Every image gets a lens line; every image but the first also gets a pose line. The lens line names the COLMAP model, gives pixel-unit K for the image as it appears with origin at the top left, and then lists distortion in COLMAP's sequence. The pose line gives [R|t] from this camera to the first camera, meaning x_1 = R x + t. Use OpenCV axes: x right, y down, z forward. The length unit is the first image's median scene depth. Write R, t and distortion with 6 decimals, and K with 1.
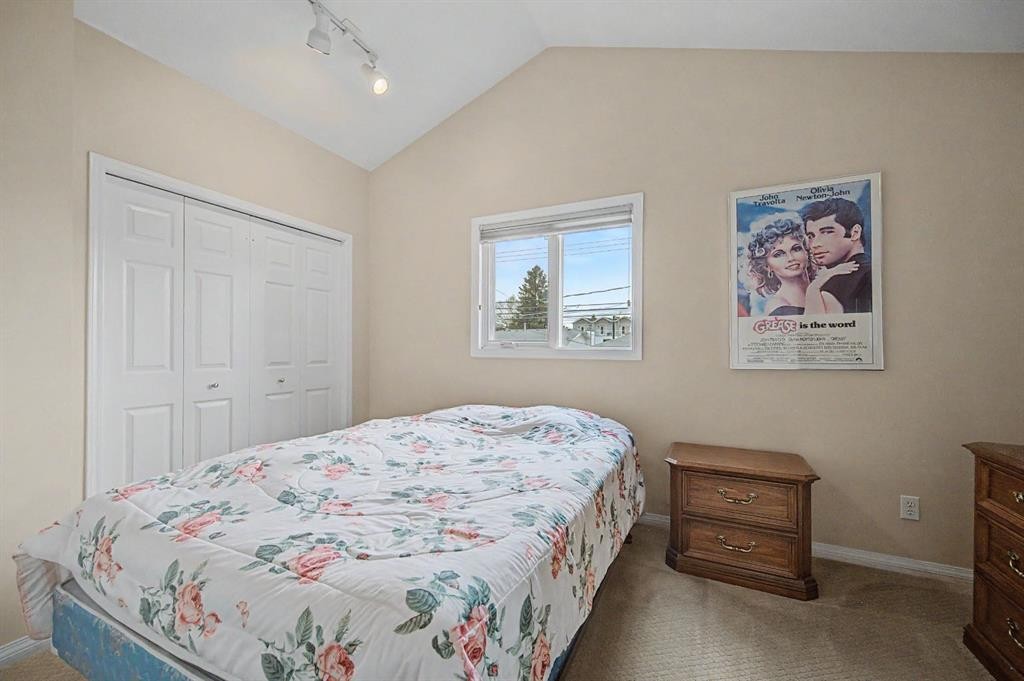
lens RADIAL K [[407.5, 0, 512.0], [0, 407.5, 344.6], [0, 0, 1]] dist [0.008411, -0.000371]
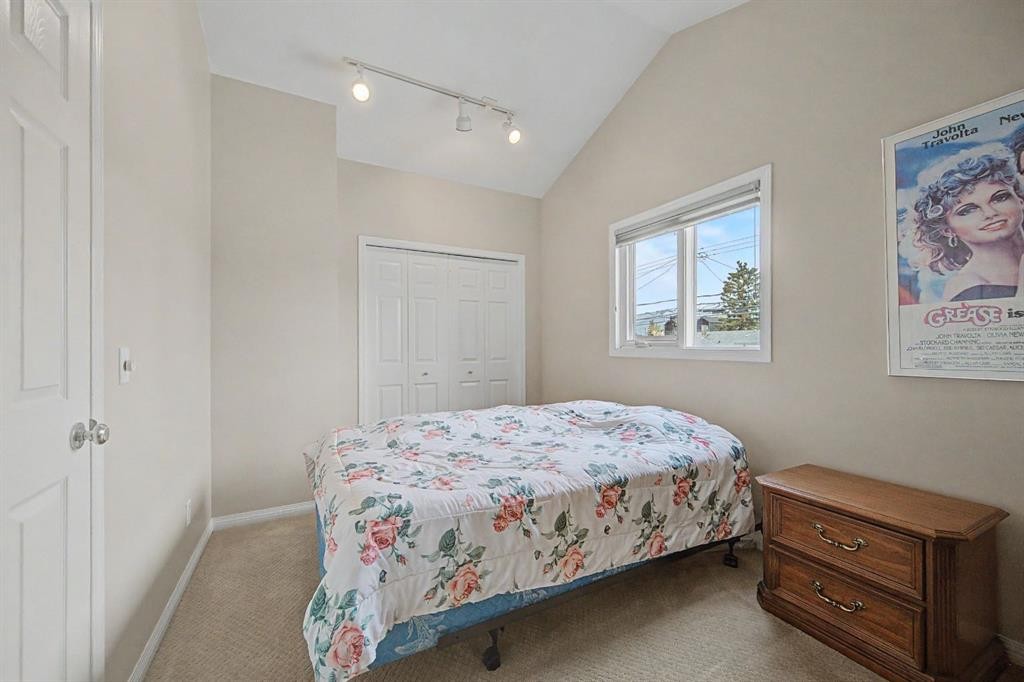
lens RADIAL K [[407.5, 0, 517.5], [0, 407.5, 343.3], [0, 0, 1]] dist [0.008411, -0.000371]
pose [[0.809001, -0.008183, -0.587751, 0.450452], [0.009801, 0.999952, -0.000431, -0.006535], [0.587726, -0.005412, 0.809042, 0.004270]]
